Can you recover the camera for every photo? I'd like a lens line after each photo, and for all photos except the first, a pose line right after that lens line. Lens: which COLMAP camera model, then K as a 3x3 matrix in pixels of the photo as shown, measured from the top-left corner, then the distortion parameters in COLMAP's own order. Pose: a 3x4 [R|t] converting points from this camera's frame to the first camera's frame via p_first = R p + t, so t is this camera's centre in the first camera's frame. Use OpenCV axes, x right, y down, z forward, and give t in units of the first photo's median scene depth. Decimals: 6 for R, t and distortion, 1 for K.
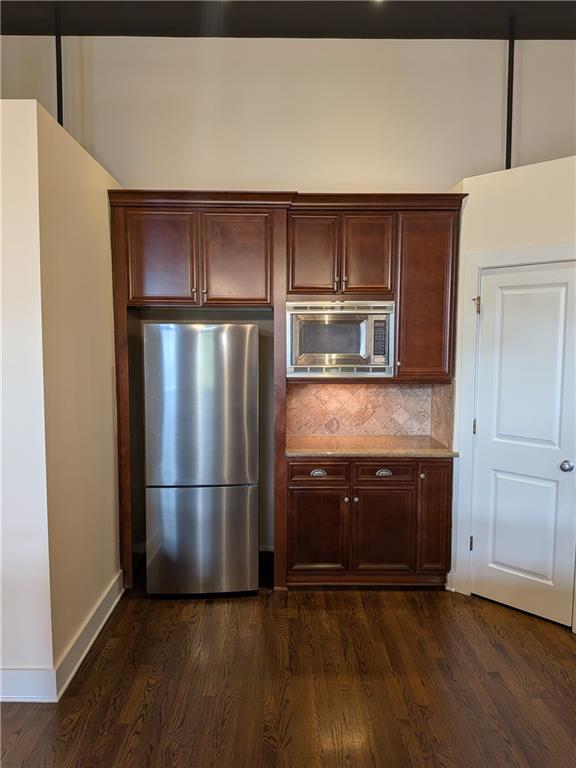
lens RADIAL K [[554.2, 0, 286.8], [0, 554.2, 385.7], [0, 0, 1]] dist [0.062488, -0.096731]
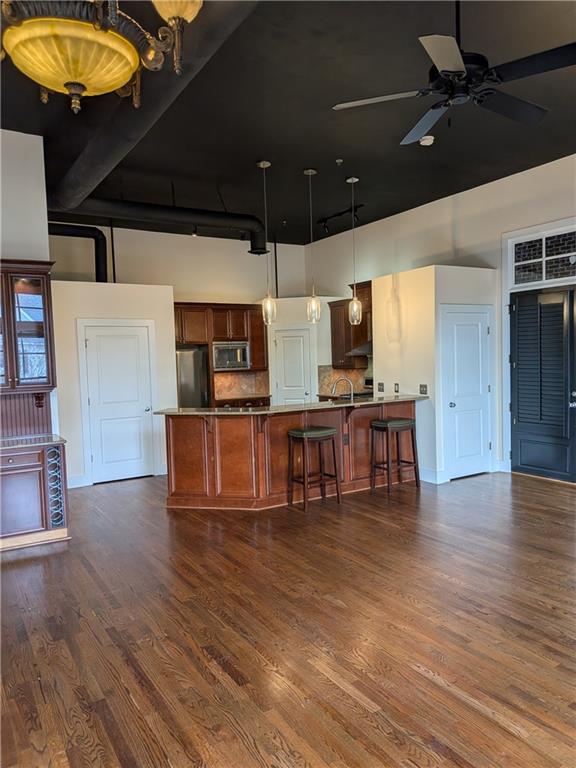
lens RADIAL K [[554.2, 0, 284.5], [0, 554.2, 388.9], [0, 0, 1]] dist [0.062488, -0.096731]
pose [[0.855110, -0.057536, 0.515244, -1.078744], [0.077007, 0.996894, -0.016483, 0.141469], [-0.512696, 0.053772, 0.856885, -1.432334]]
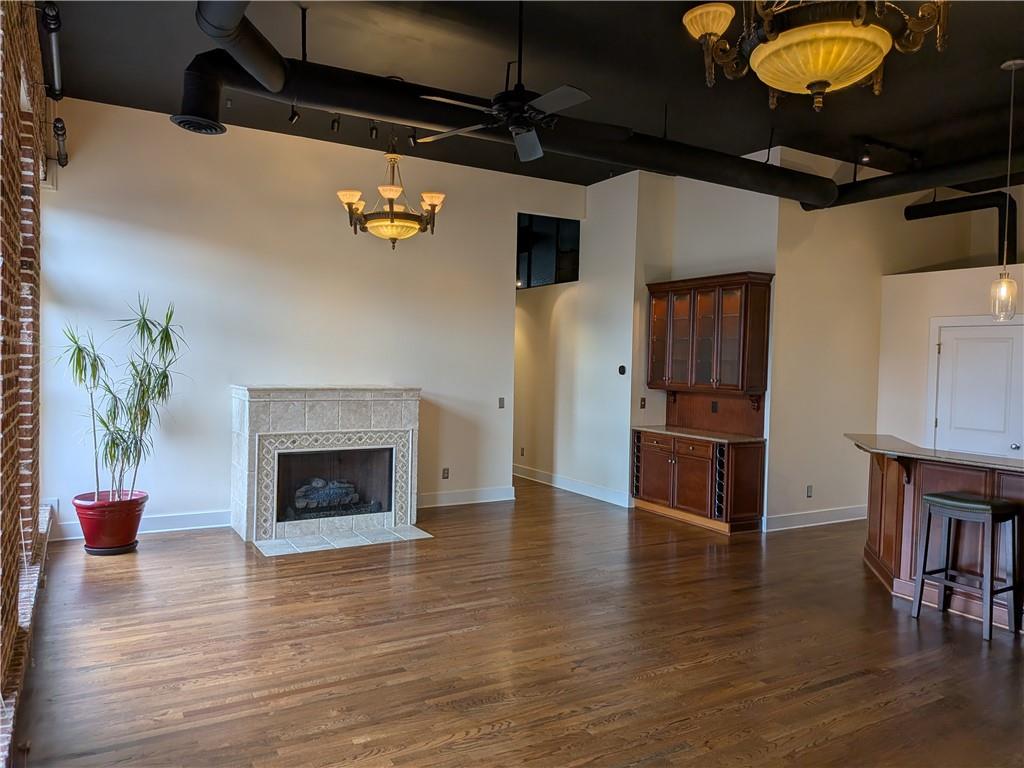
lens RADIAL K [[738.9, 0, 518.1], [0, 738.9, 389.5], [0, 0, 1]] dist [0.062488, -0.096731]
pose [[0.499993, 0.046469, -0.864782, 0.616167], [-0.101668, 0.994804, -0.005326, 0.138087], [0.860041, 0.090584, 0.502120, -1.429375]]
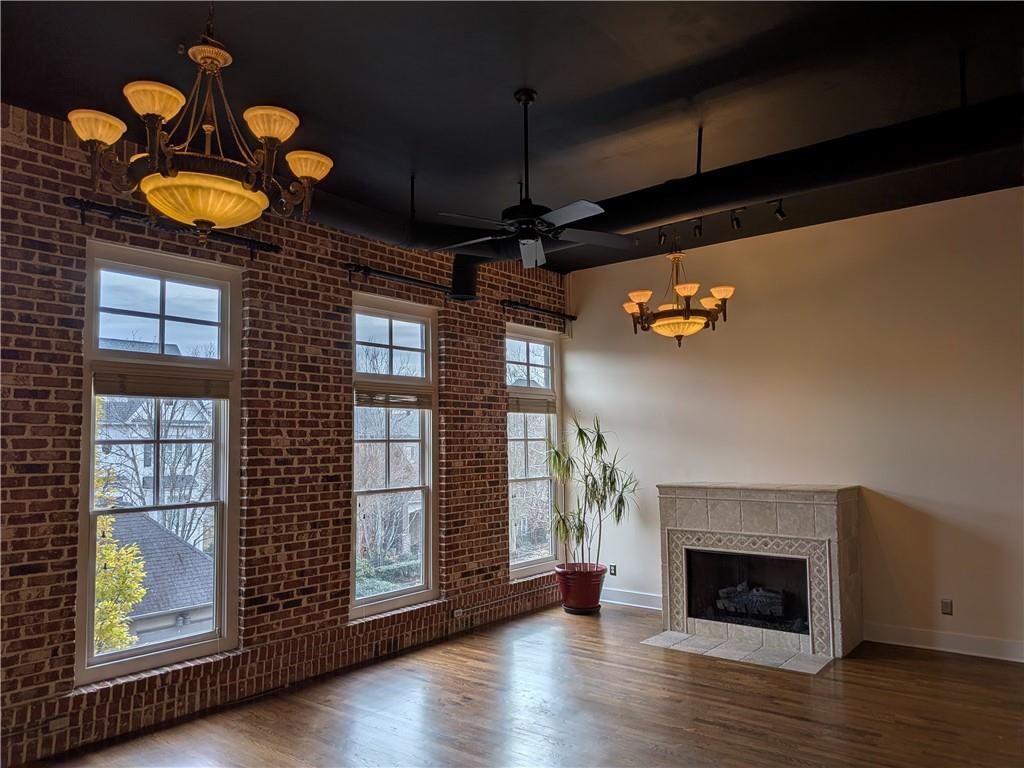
lens RADIAL K [[738.9, 0, 506.6], [0, 738.9, 394.0], [0, 0, 1]] dist [0.062488, -0.096731]
pose [[-0.634234, -0.045215, -0.771818, 0.524706], [-0.058679, 0.998224, -0.010260, -0.008609], [0.770911, 0.038782, -0.635761, -0.136127]]
